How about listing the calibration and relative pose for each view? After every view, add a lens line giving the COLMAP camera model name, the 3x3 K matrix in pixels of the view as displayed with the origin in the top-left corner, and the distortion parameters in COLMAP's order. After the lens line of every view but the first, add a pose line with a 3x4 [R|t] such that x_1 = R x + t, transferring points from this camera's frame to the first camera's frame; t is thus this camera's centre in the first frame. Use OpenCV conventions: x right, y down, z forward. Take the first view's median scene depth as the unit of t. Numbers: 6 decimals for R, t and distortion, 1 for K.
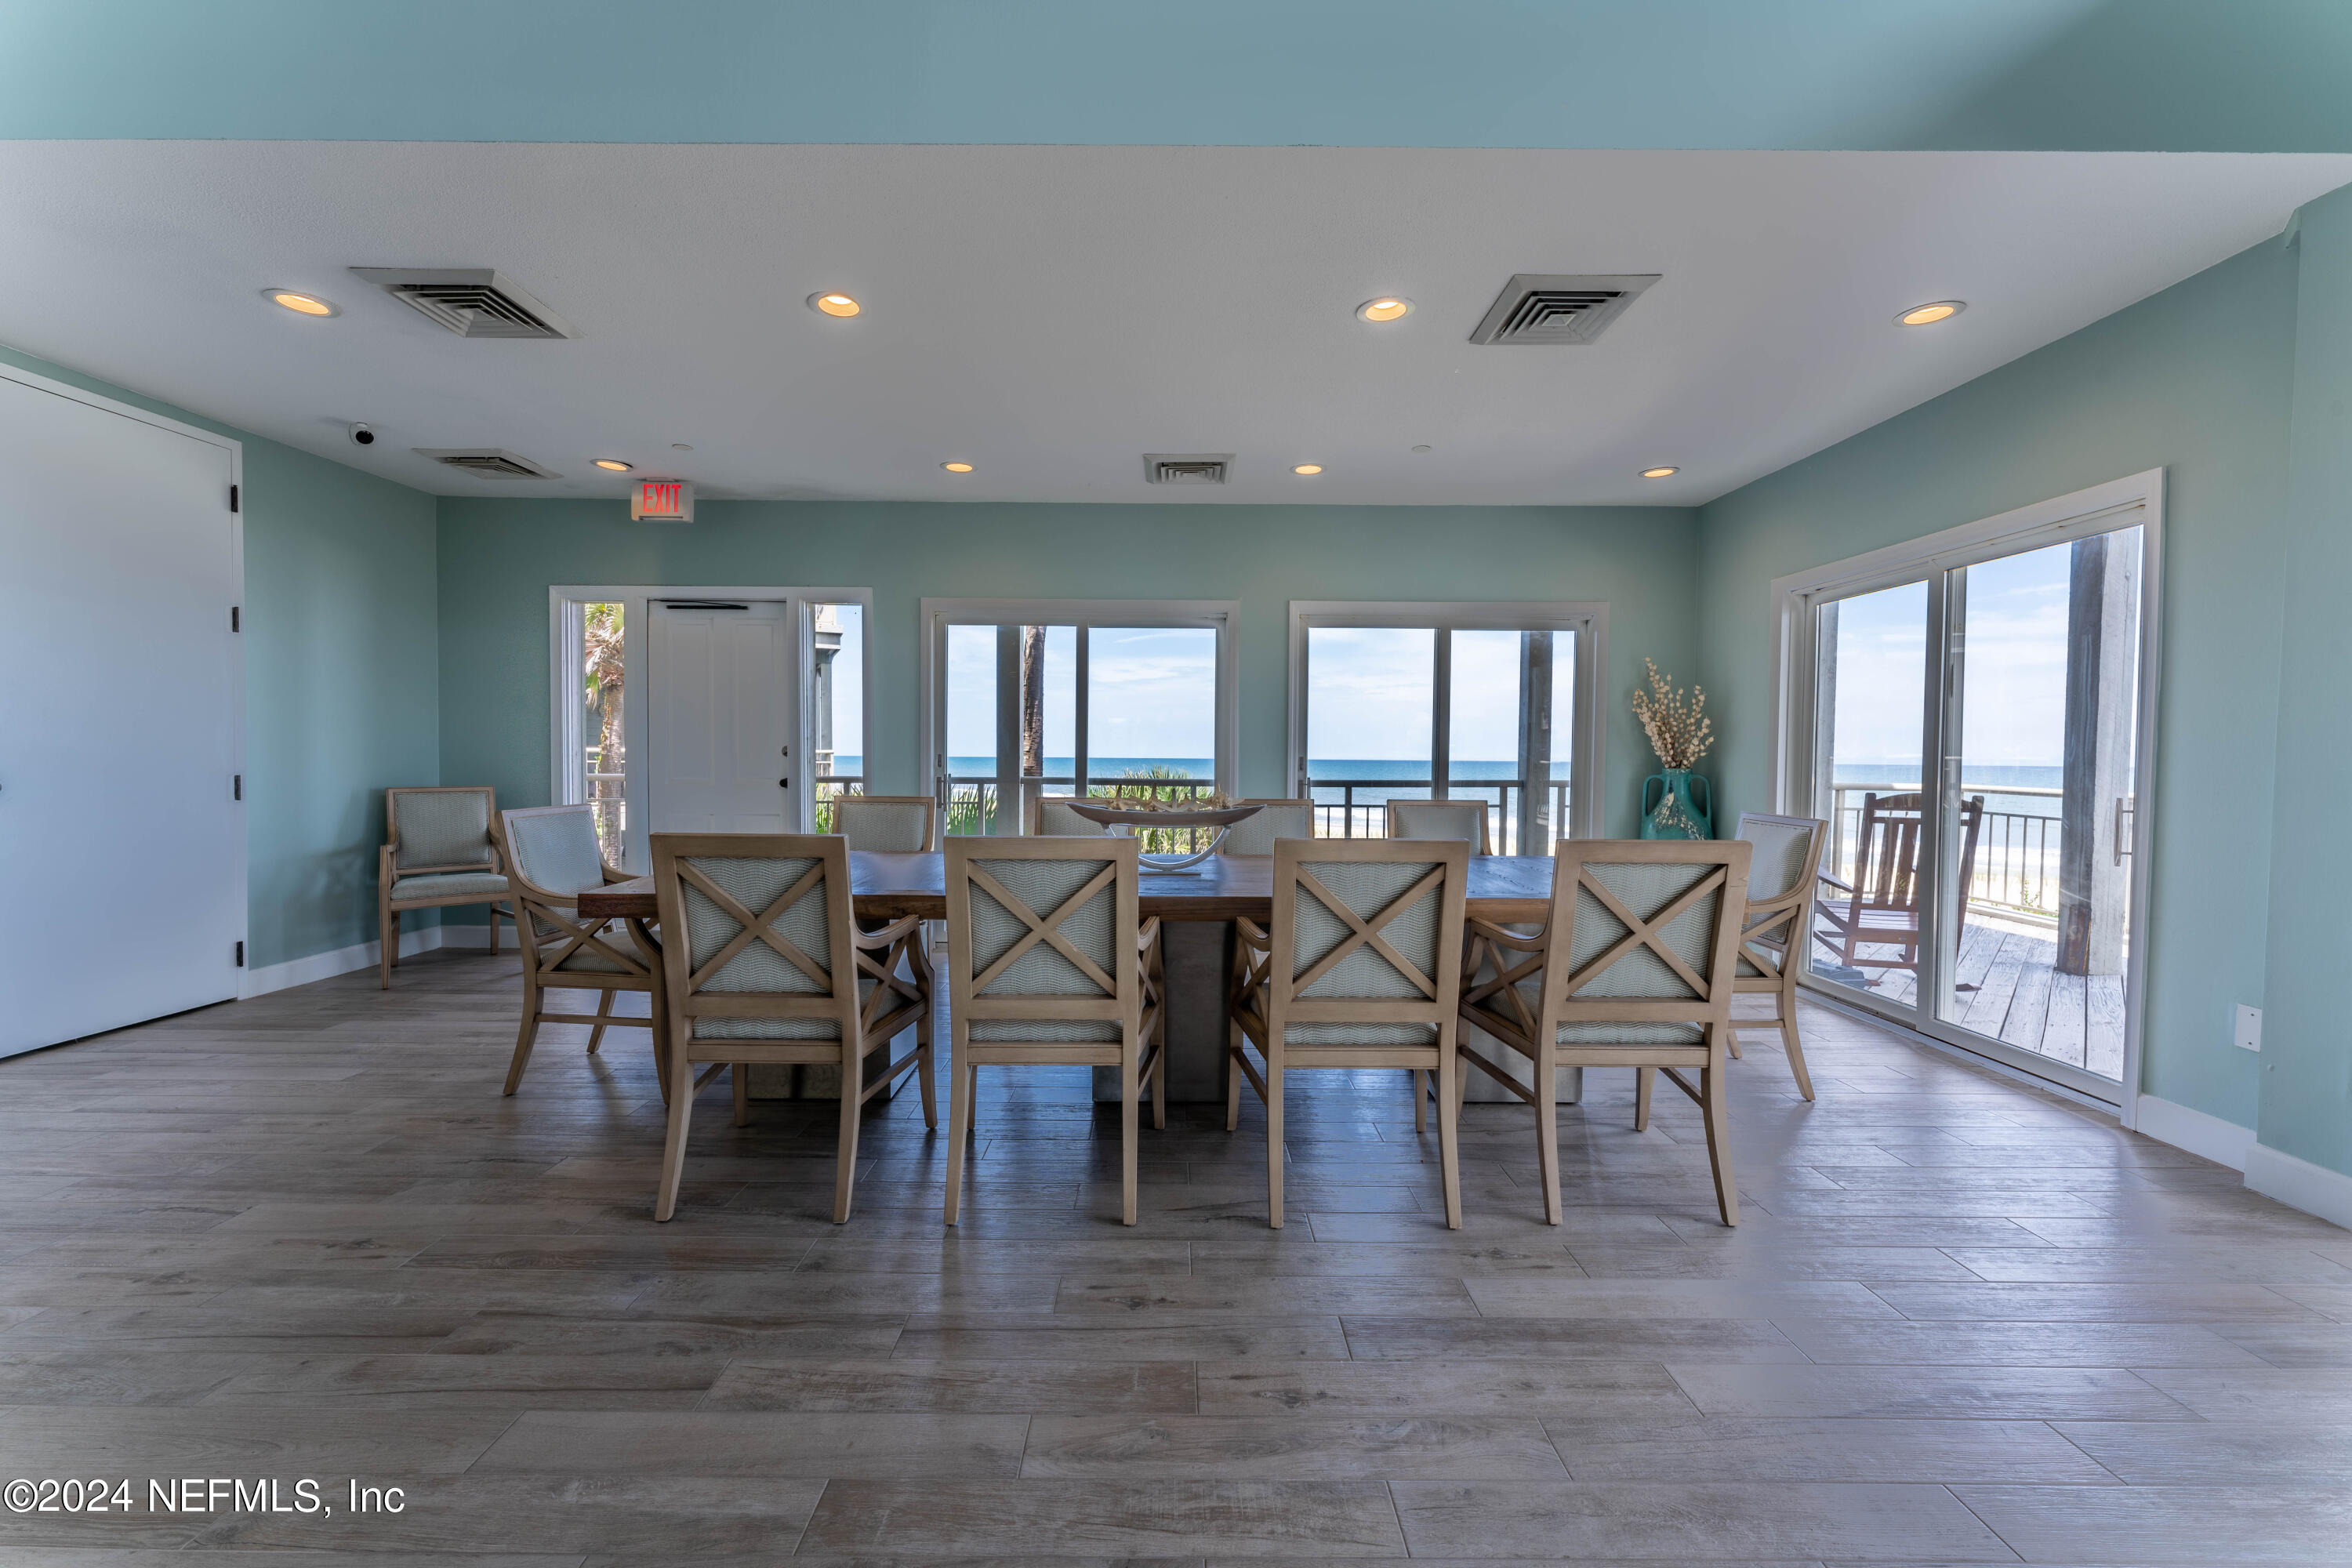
lens RADIAL K [[925.1, 0, 1135.4], [0, 925.1, 782.3], [0, 0, 1]] dist [0.000160, -0.000030]
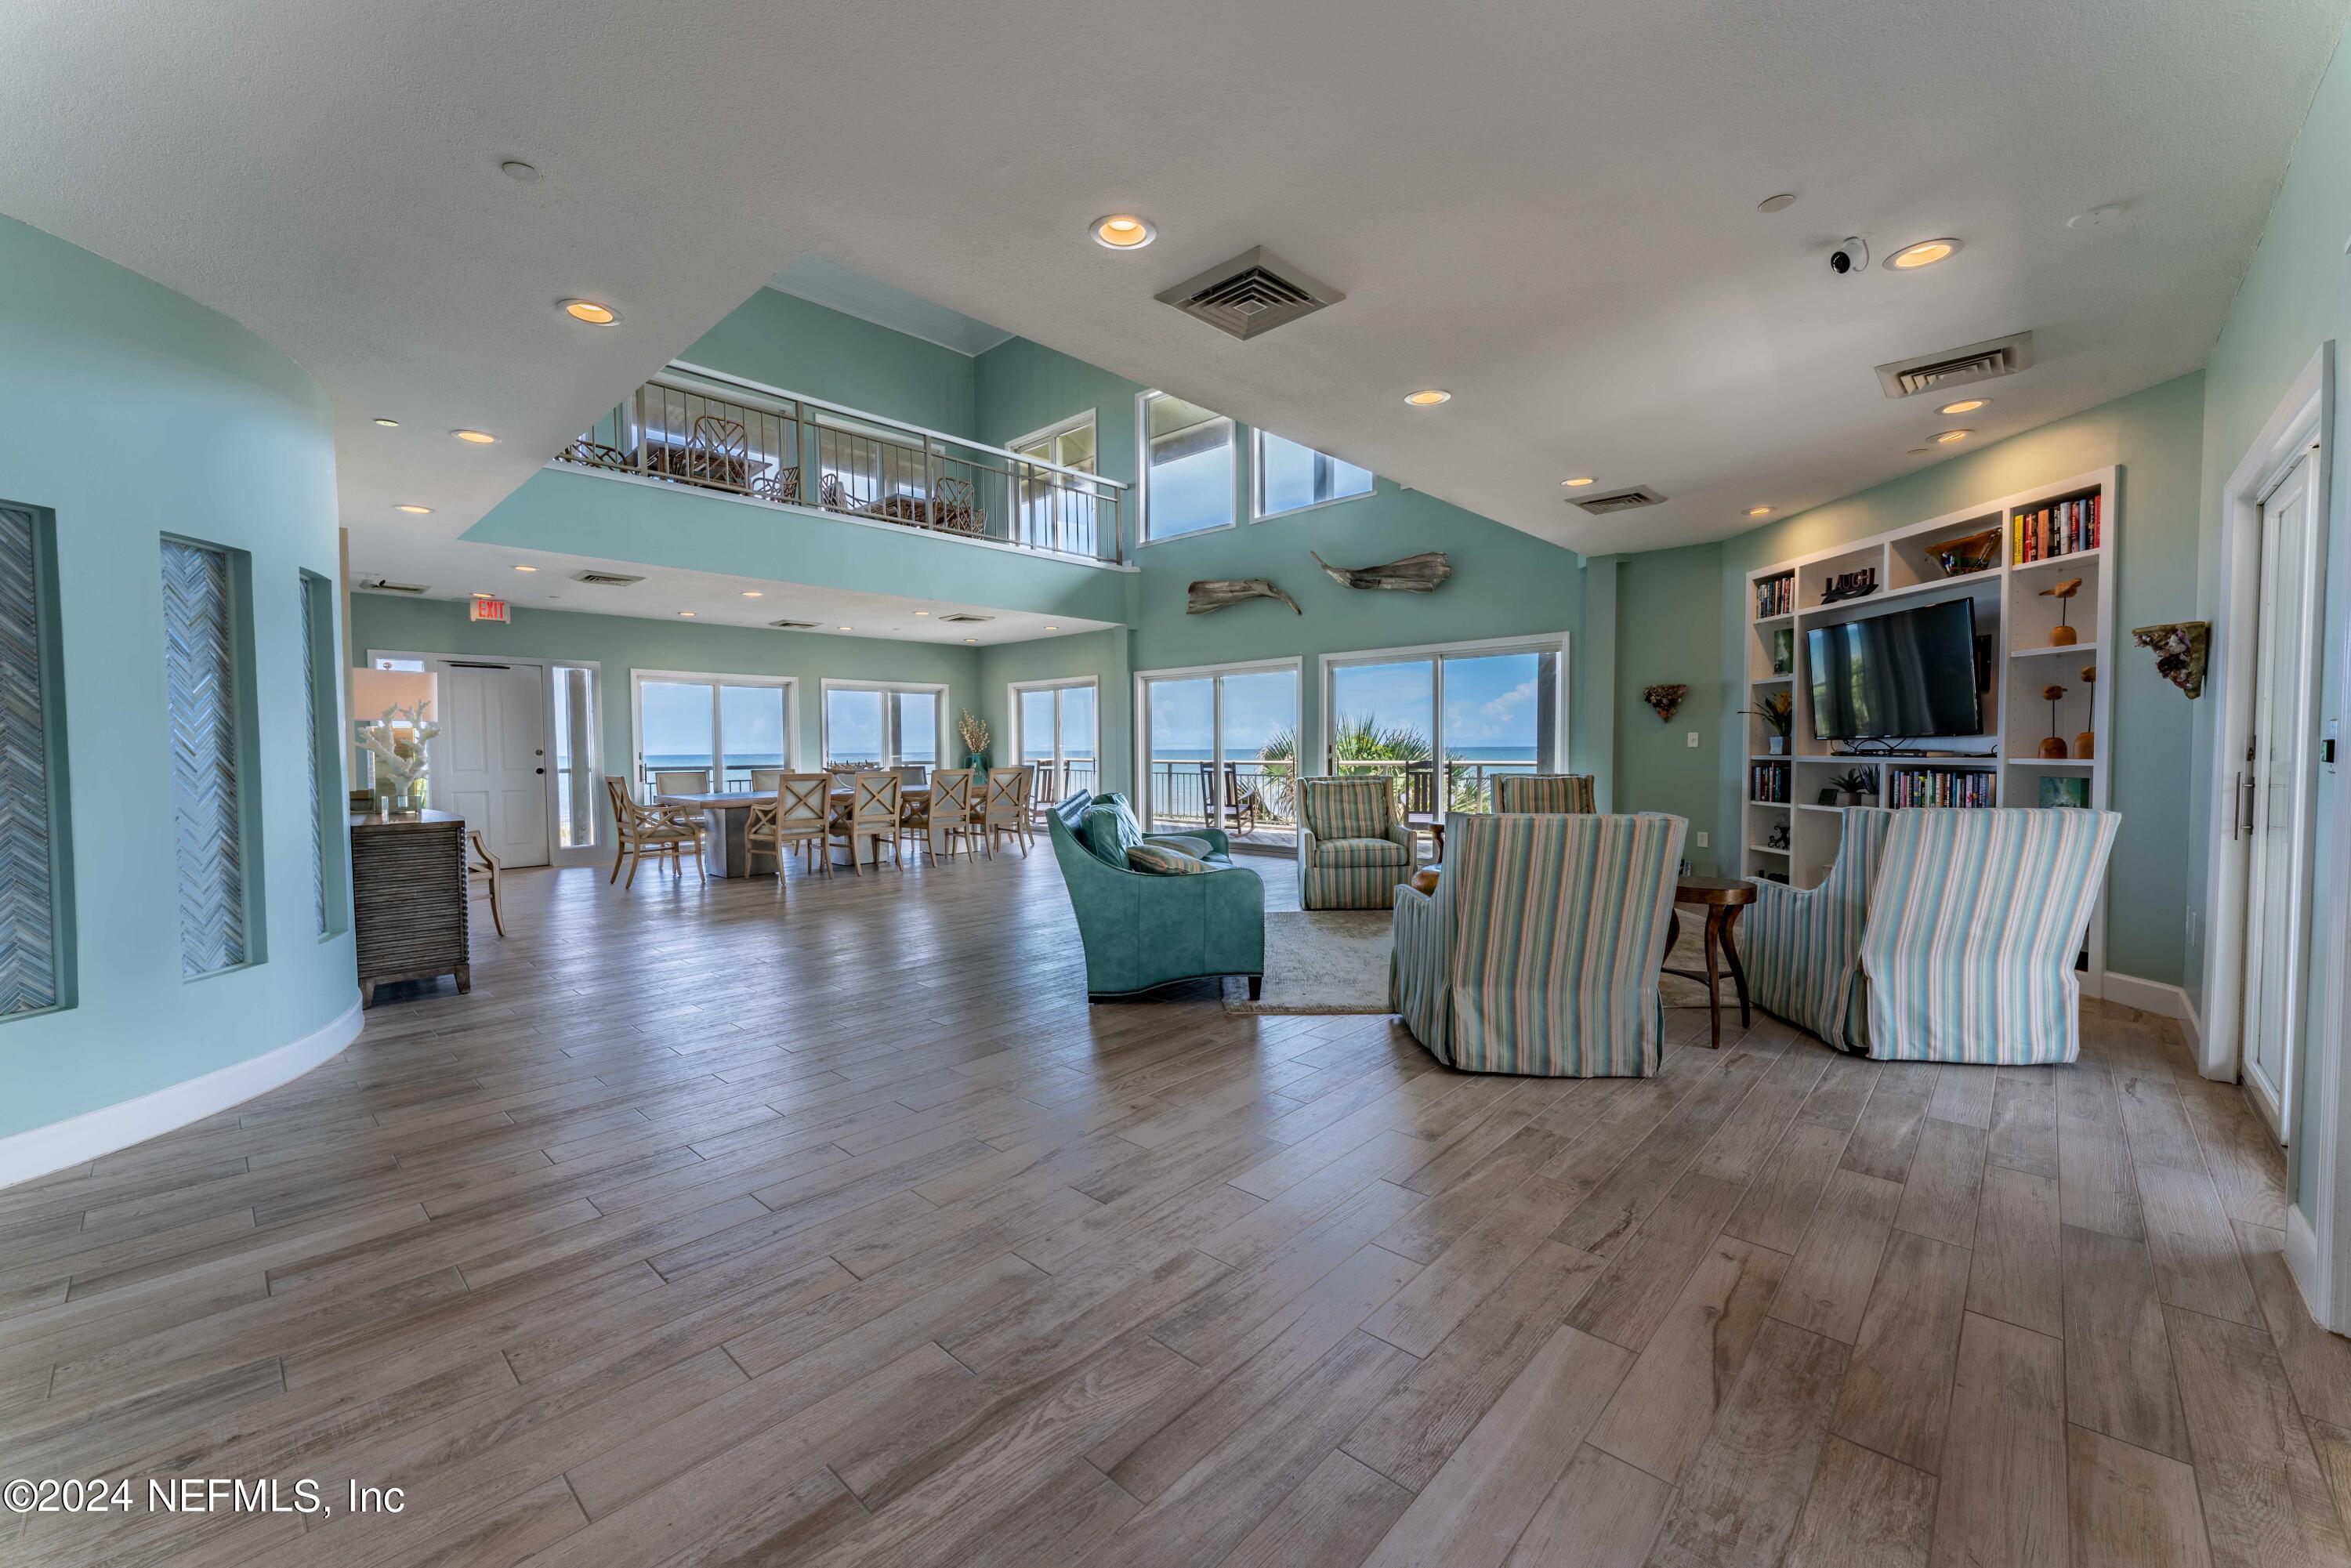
lens RADIAL K [[924.6, 0, 1134.9], [0, 924.6, 782.3], [0, 0, 1]] dist [0.000160, -0.000030]
pose [[0.735205, 0.008780, -0.677788, 2.681805], [-0.005290, 0.999960, 0.007215, 0.059433], [0.677824, -0.001719, 0.735222, -0.667887]]
